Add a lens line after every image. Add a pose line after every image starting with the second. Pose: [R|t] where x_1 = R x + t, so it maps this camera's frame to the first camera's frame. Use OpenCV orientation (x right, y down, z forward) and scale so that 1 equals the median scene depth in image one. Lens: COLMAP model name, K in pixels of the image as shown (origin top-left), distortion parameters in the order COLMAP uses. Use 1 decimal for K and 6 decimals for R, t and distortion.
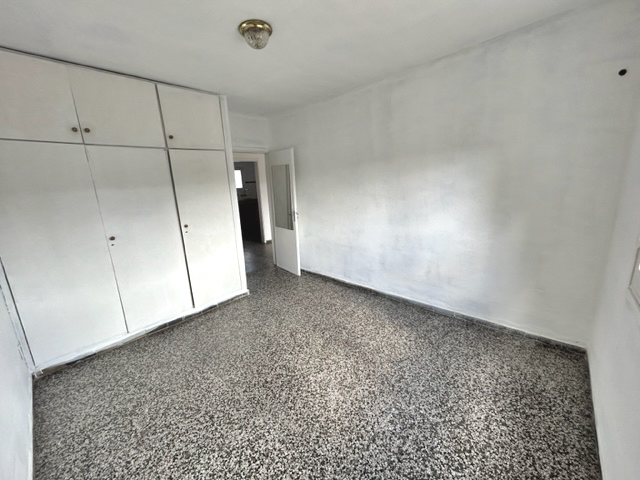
lens RADIAL K [[260.7, 0, 320.0], [0, 260.7, 240.0], [0, 0, 1]] dist [0.000492, 0.000056]
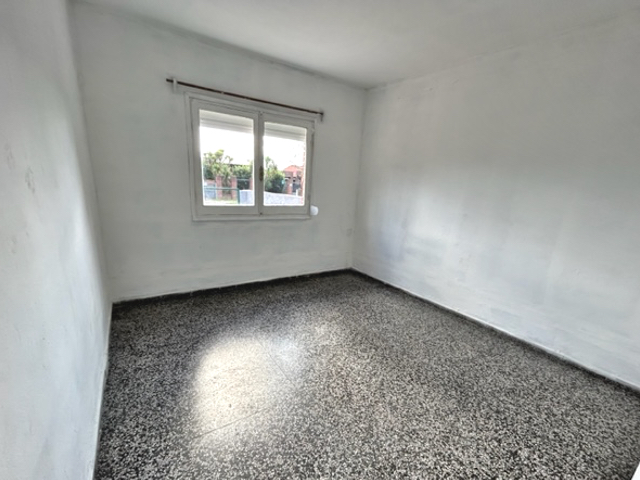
lens RADIAL K [[260.7, 0, 320.0], [0, 260.7, 240.0], [0, 0, 1]] dist [0.000492, 0.000056]
pose [[-0.967068, -0.065969, 0.245822, -0.214681], [0.043252, 0.909184, 0.414143, -0.328299], [-0.250818, 0.411137, -0.876389, 1.787708]]
